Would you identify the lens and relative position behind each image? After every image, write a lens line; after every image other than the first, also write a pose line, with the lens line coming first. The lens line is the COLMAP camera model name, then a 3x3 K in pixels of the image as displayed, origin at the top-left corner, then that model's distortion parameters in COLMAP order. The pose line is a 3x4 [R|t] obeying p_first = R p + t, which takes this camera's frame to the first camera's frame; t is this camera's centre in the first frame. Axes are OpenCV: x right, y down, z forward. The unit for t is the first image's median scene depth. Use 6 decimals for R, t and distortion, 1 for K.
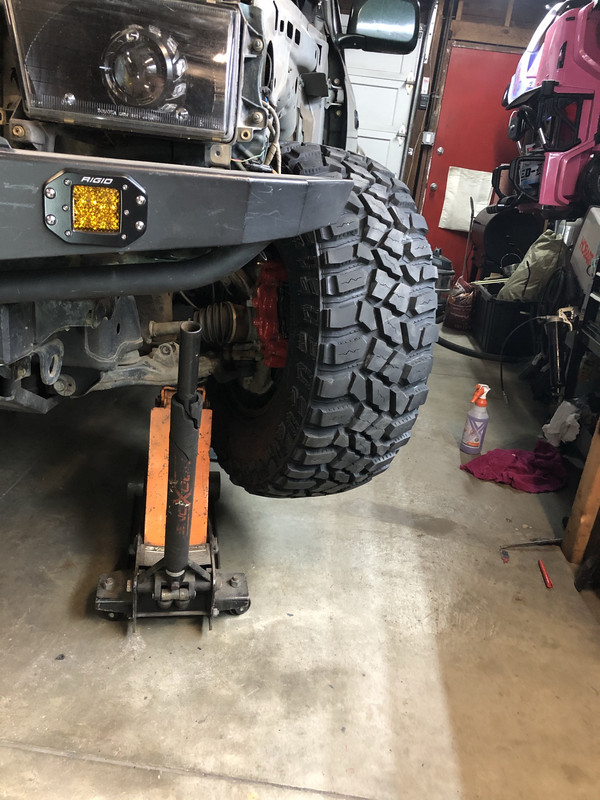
lens RADIAL K [[666.3, 0, 300.0], [0, 666.3, 400.0], [0, 0, 1]] dist [0.013125, 0.003556]
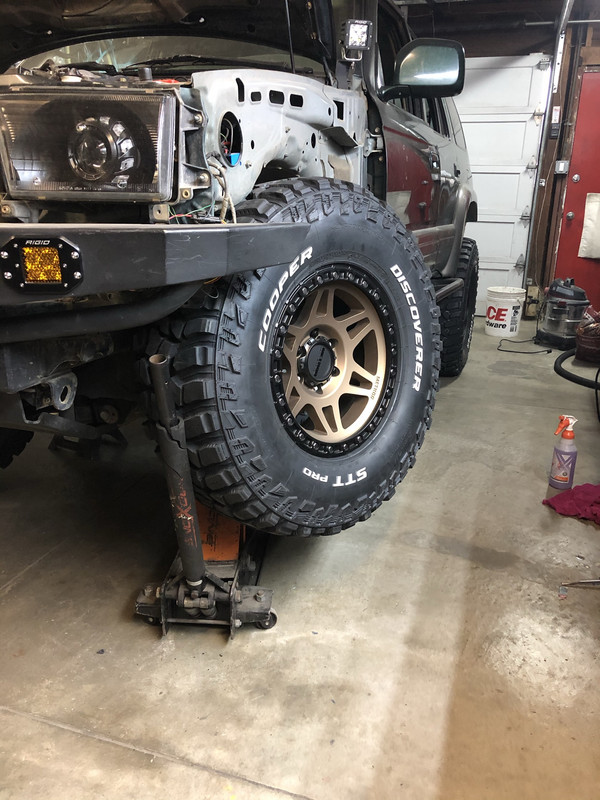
lens RADIAL K [[666.3, 0, 300.0], [0, 666.3, 400.0], [0, 0, 1]] dist [0.013125, 0.003556]
pose [[0.966298, -0.018671, -0.256748, 0.276589], [0.001929, 0.997863, -0.065308, 0.030088], [0.257419, 0.062612, 0.964269, -0.043838]]
